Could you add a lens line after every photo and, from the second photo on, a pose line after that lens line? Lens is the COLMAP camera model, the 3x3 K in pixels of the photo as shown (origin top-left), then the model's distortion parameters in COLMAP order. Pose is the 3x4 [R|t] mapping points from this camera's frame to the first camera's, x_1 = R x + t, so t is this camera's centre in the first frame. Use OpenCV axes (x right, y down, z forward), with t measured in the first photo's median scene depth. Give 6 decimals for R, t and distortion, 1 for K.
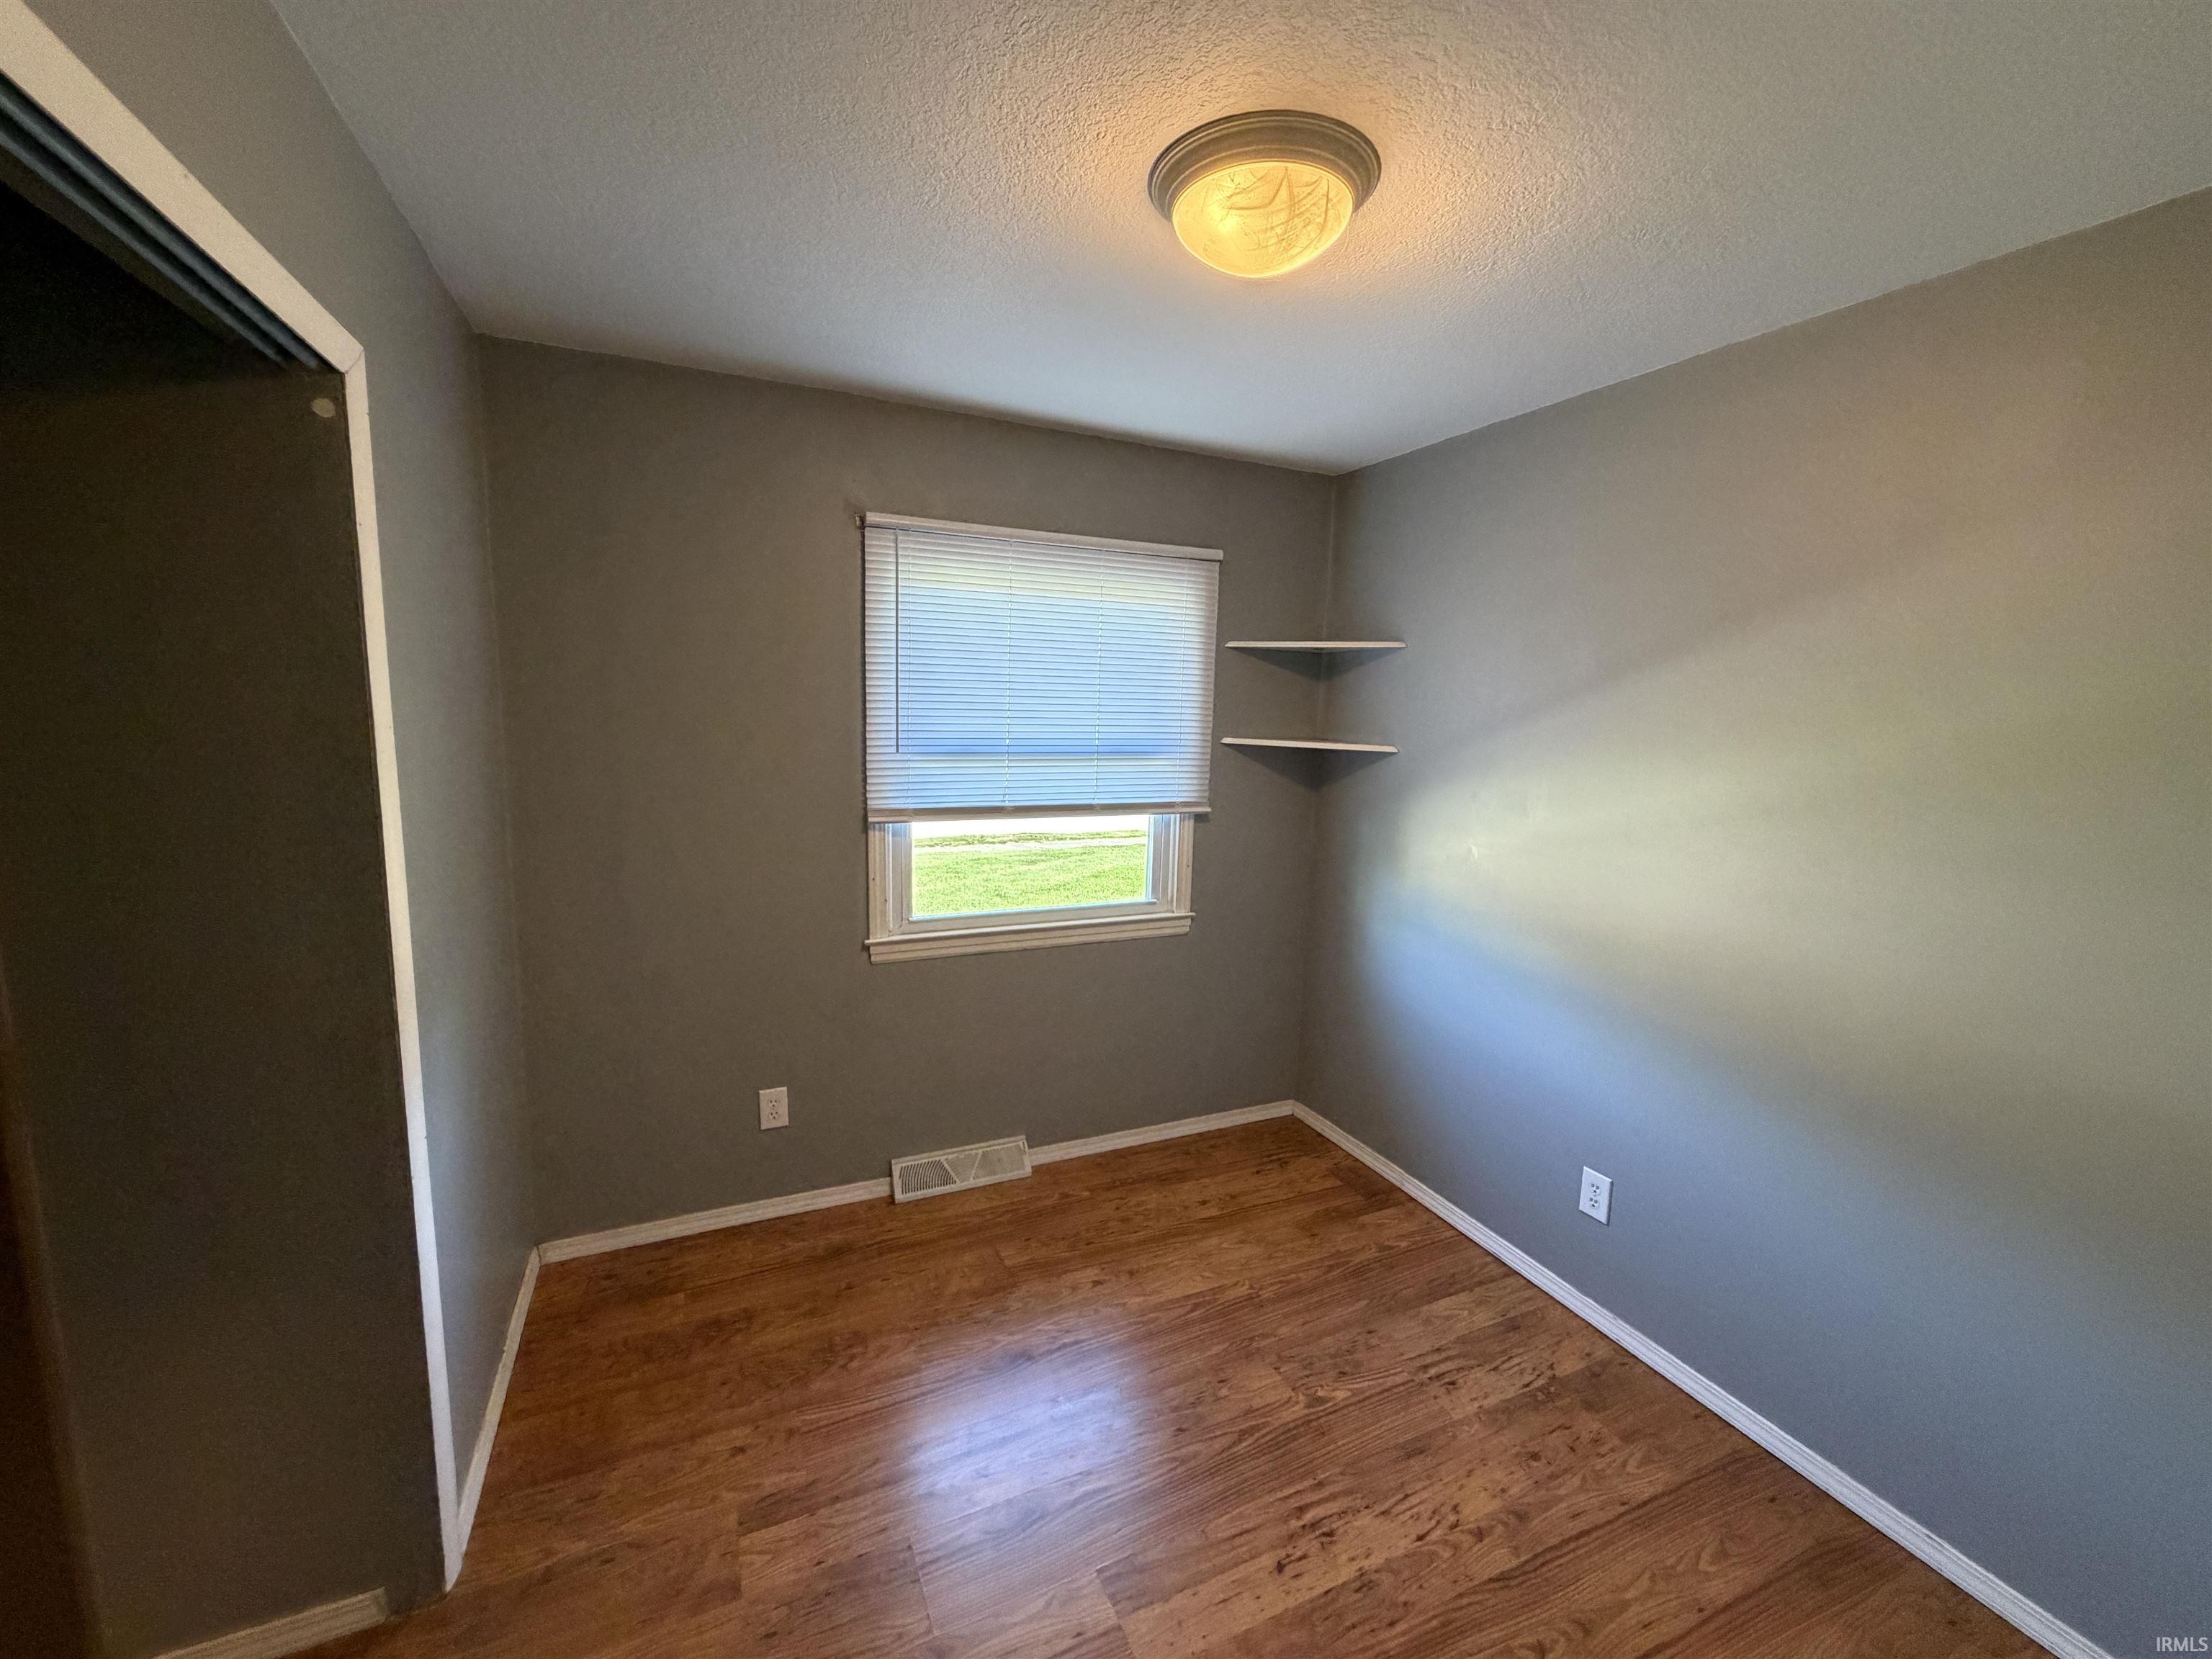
lens RADIAL K [[883.7, 0, 1097.8], [0, 883.7, 825.8], [0, 0, 1]] dist [-0.002648, 0.000704]
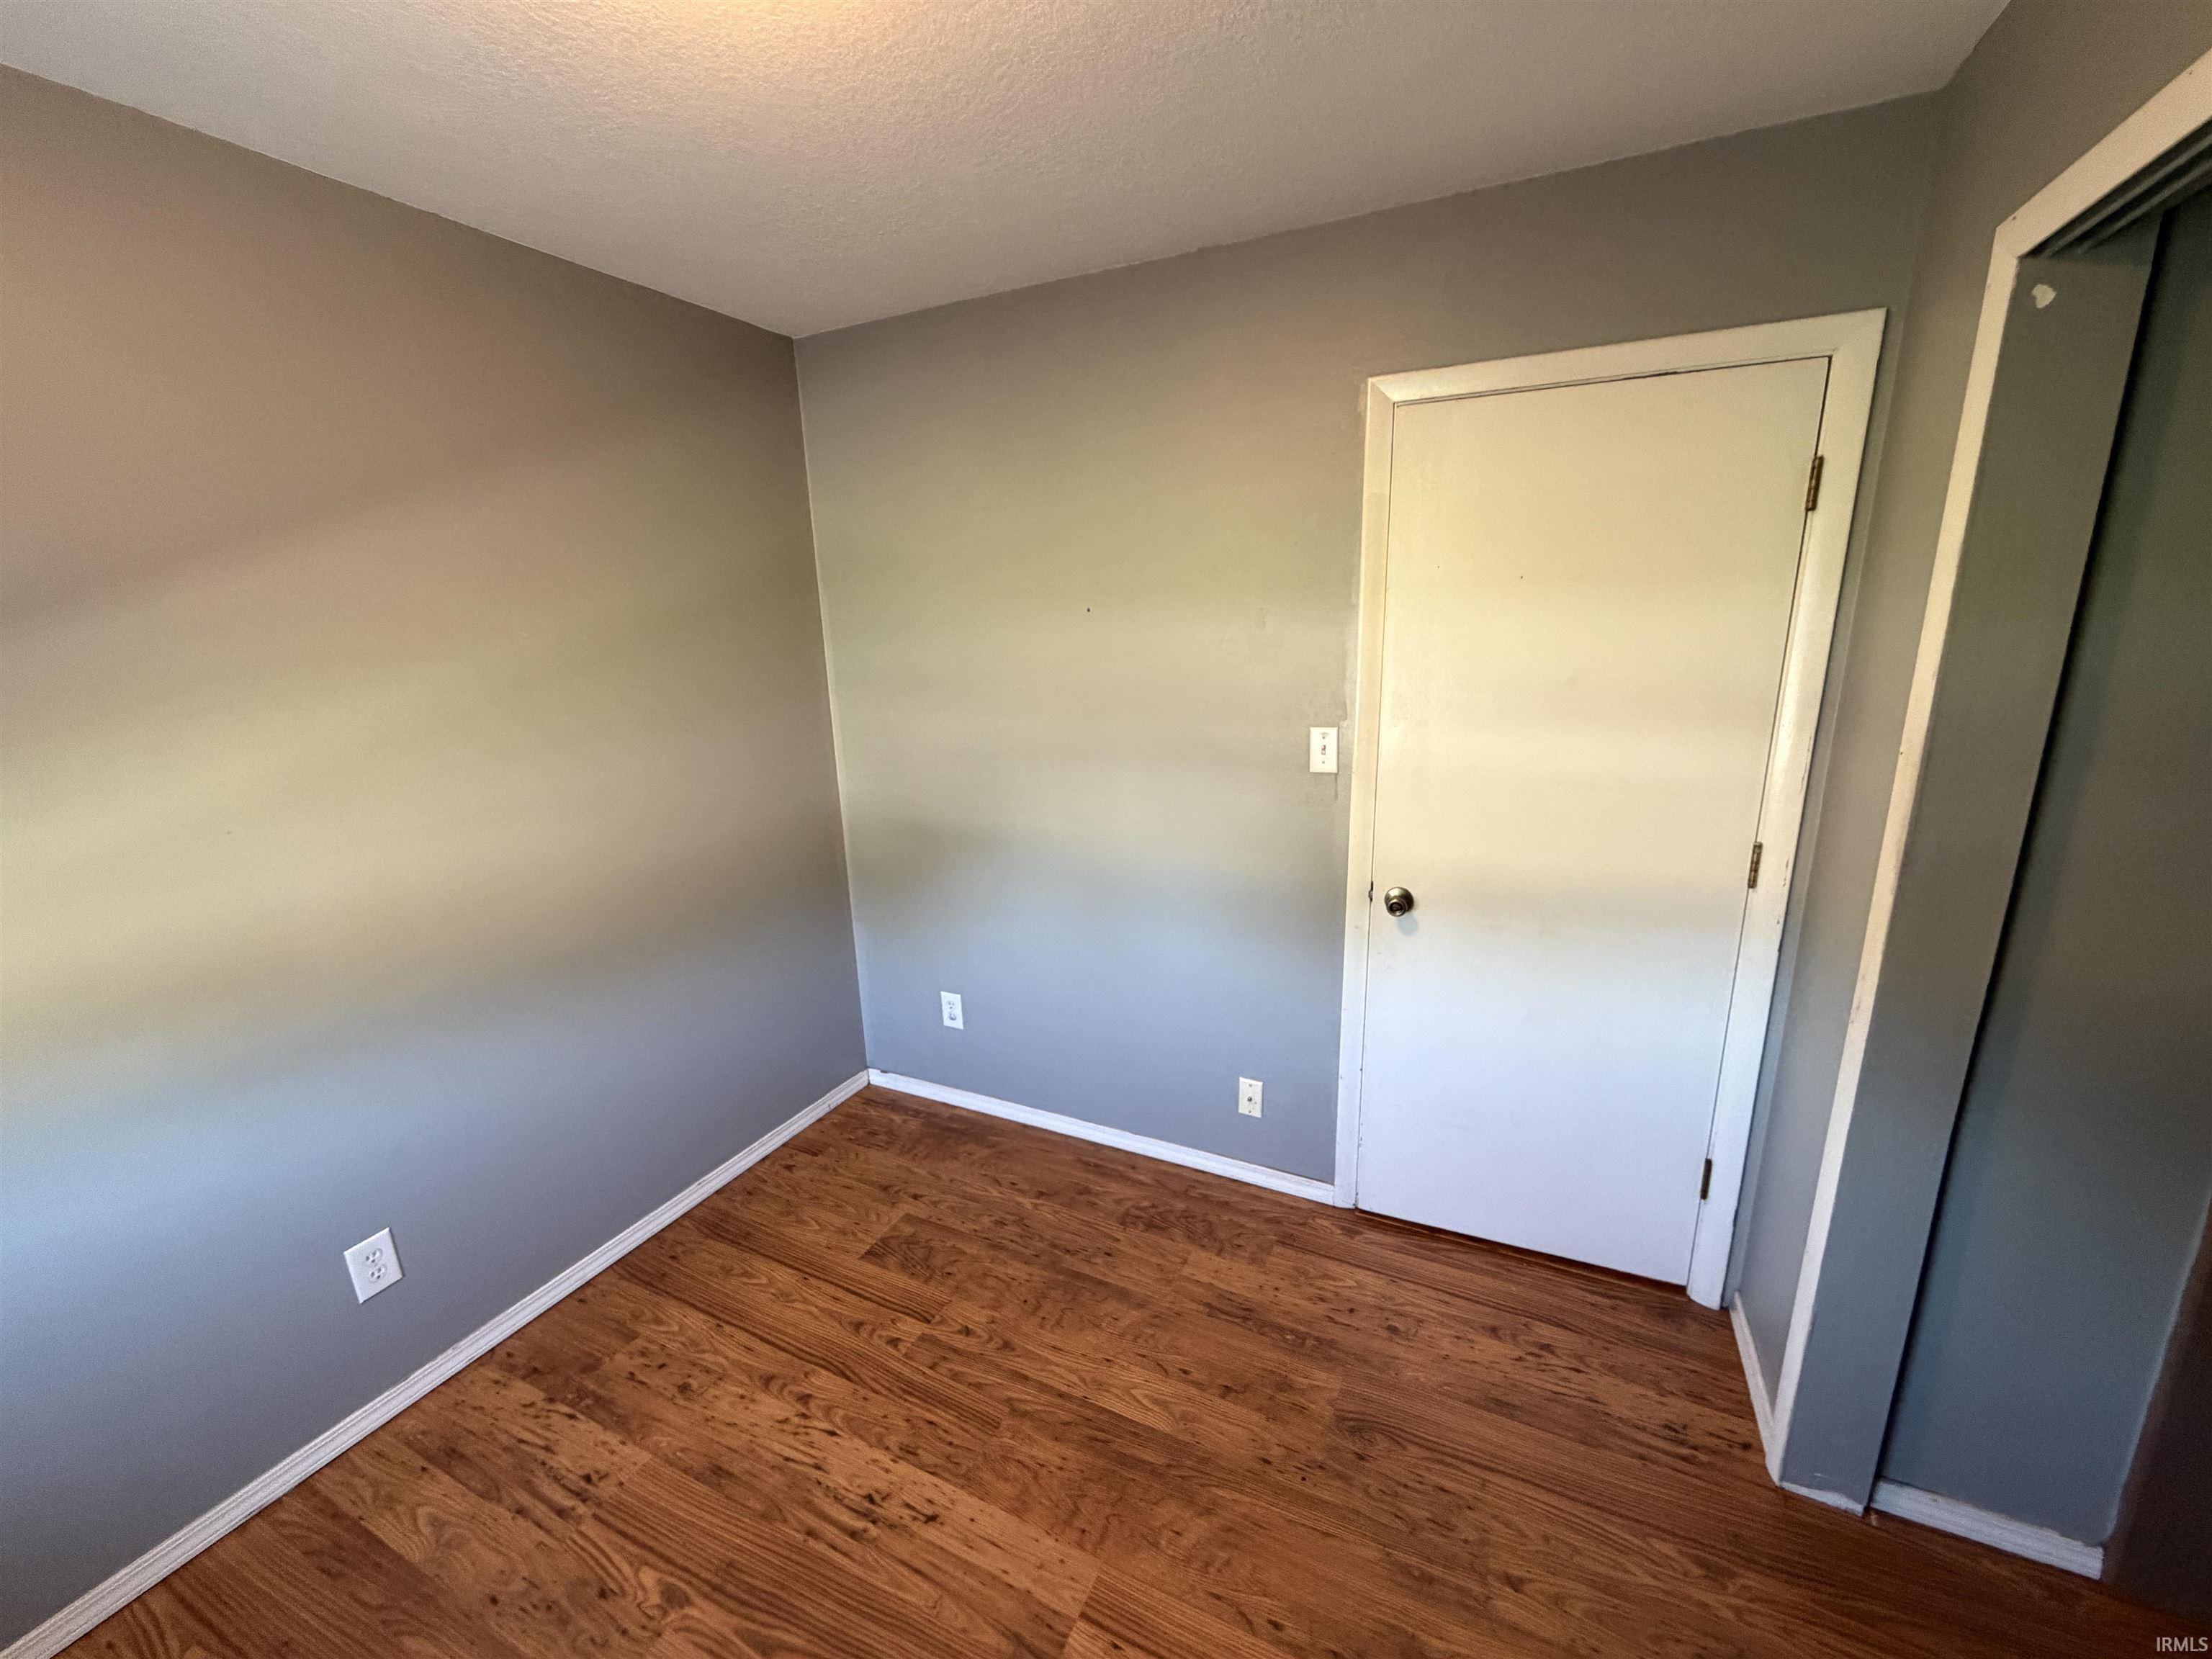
lens RADIAL K [[883.7, 0, 1104.1], [0, 883.7, 826.3], [0, 0, 1]] dist [-0.002648, 0.000704]
pose [[-0.642731, -0.186656, 0.743005, -0.466597], [0.113160, 0.936094, 0.333052, -0.170663], [-0.757688, 0.298141, -0.580534, 1.113347]]
